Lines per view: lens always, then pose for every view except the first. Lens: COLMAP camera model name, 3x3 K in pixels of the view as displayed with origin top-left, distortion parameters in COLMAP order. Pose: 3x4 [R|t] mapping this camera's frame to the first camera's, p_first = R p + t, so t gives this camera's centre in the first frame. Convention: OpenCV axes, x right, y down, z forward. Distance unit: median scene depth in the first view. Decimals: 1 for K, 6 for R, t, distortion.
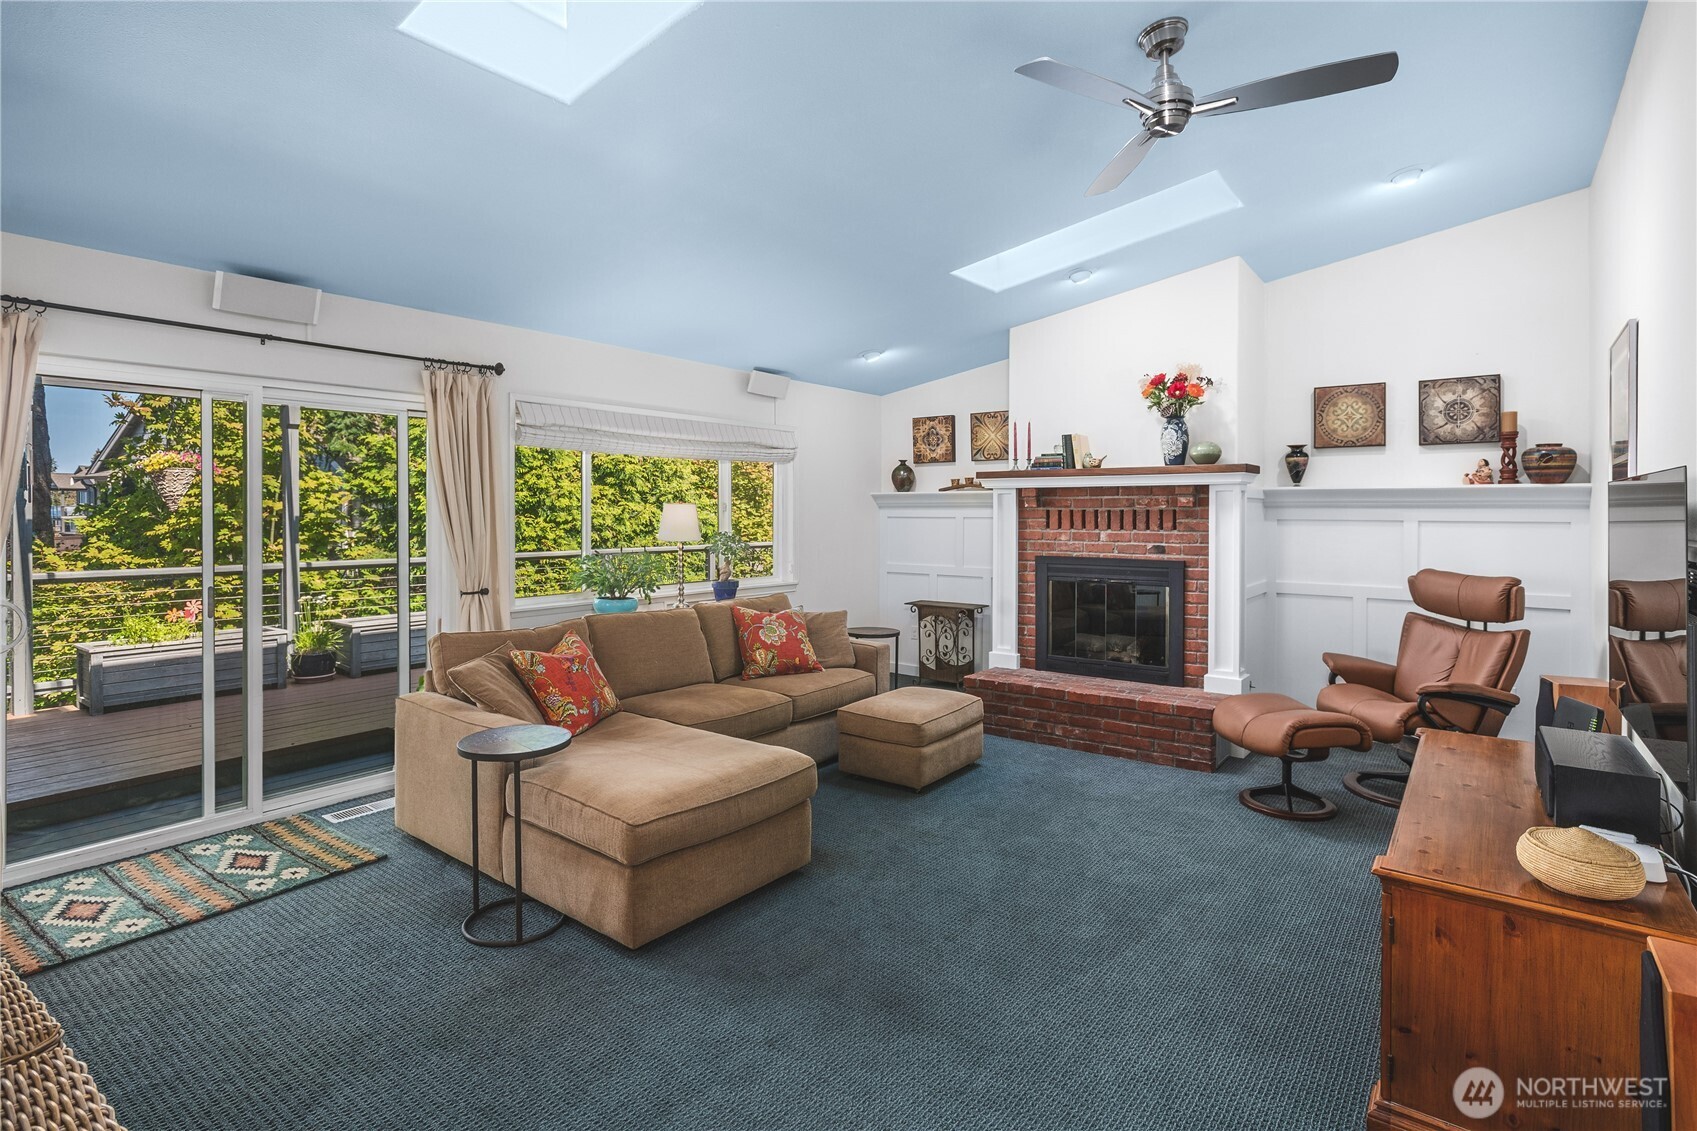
lens RADIAL K [[857.3, 0, 851.3], [0, 857.3, 520.5], [0, 0, 1]] dist [0.000735, 0.002244]
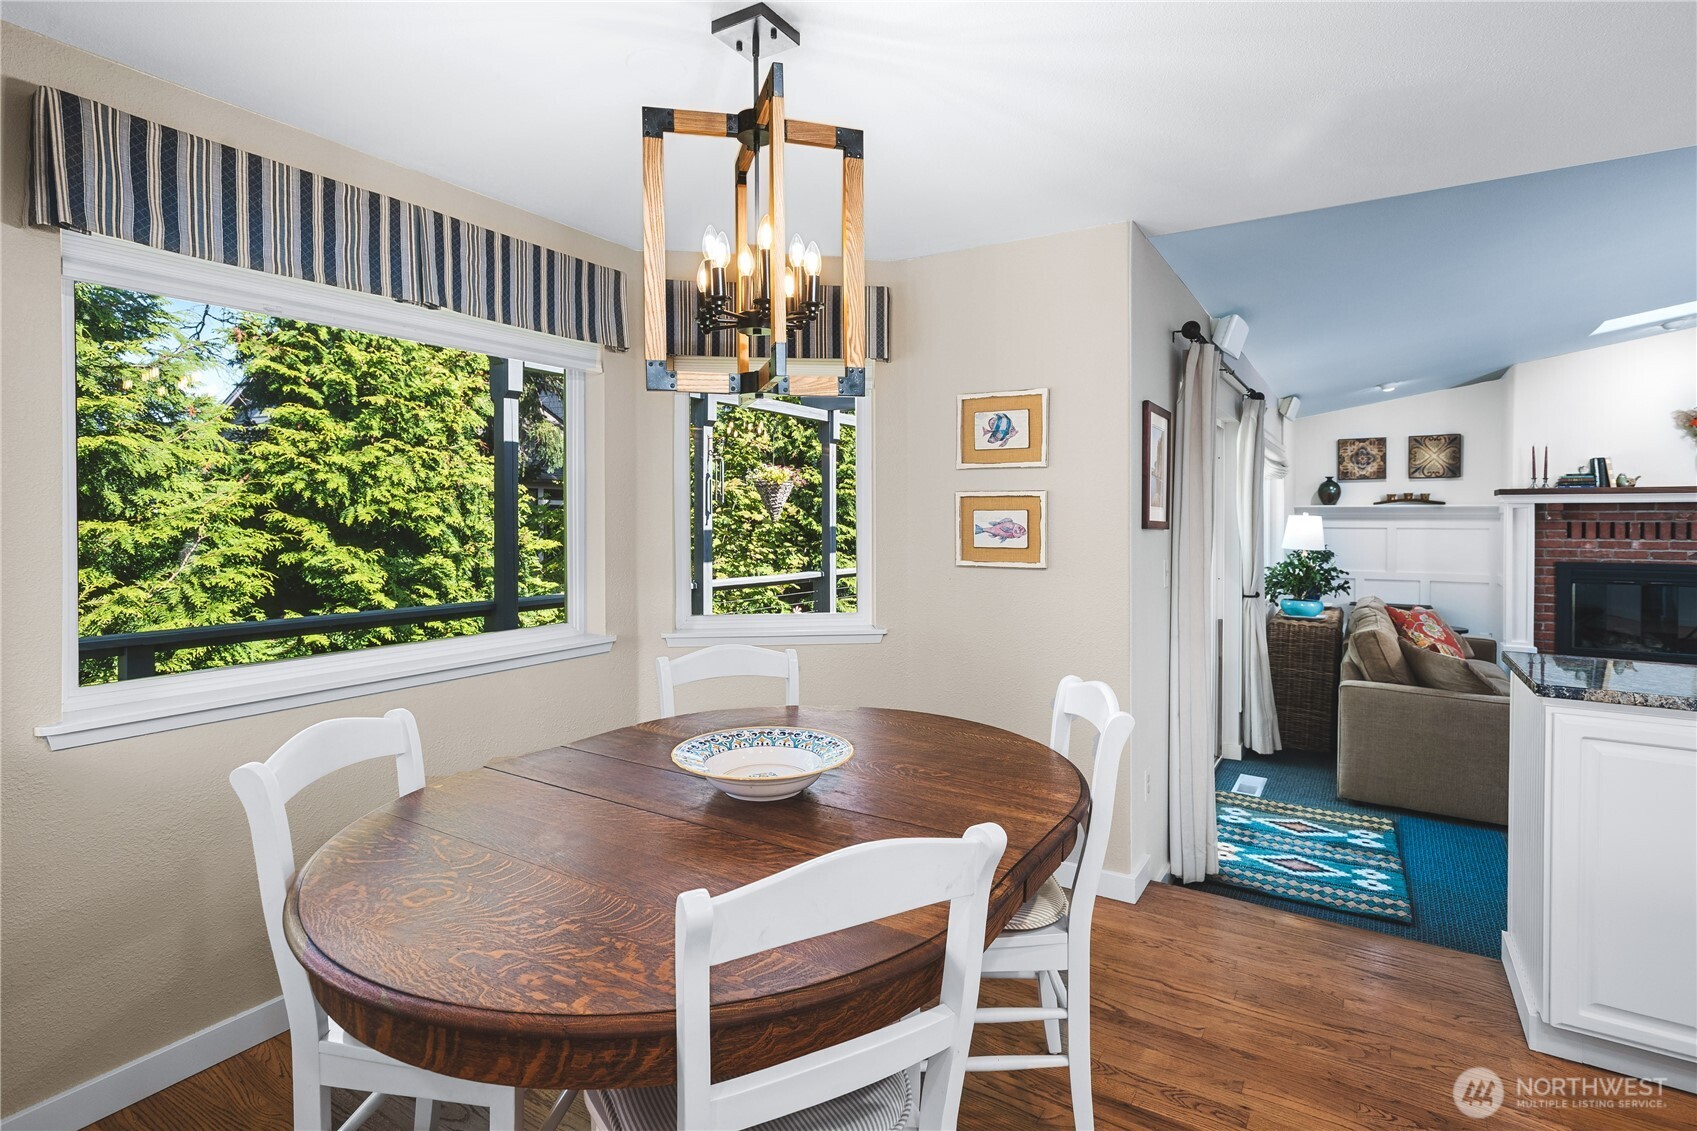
lens RADIAL K [[842.2, 0, 851.0], [0, 842.2, 530.2], [0, 0, 1]] dist [-0.023087, 0.018315]
pose [[0.996682, -0.001517, 0.081375, -0.903980], [0.001353, 0.999997, 0.002062, -0.005493], [-0.081378, -0.001945, 0.996681, -0.053036]]
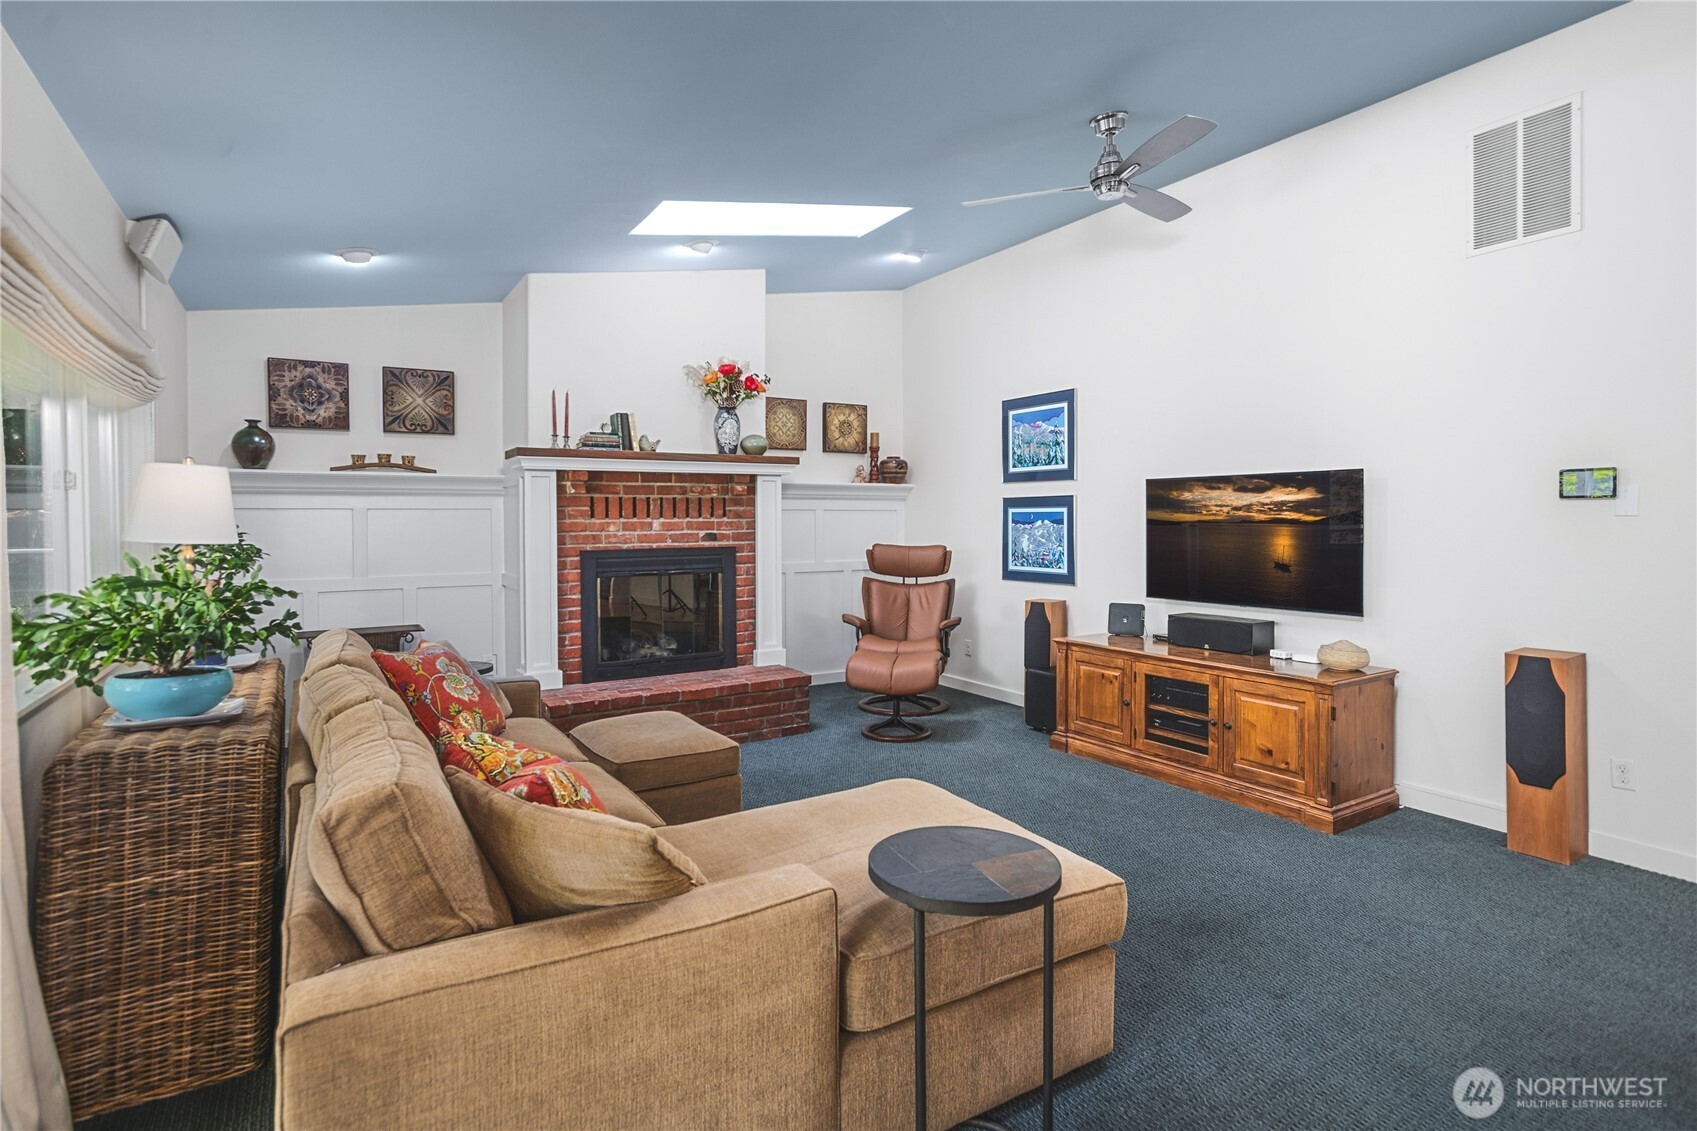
lens RADIAL K [[857.3, 0, 851.3], [0, 857.3, 520.5], [0, 0, 1]] dist [0.000735, 0.002244]
pose [[0.360069, -0.006848, 0.932900, -0.531054], [0.014539, 0.999893, 0.001728, 0.015279], [-0.932812, 0.012942, 0.360130, 0.480342]]
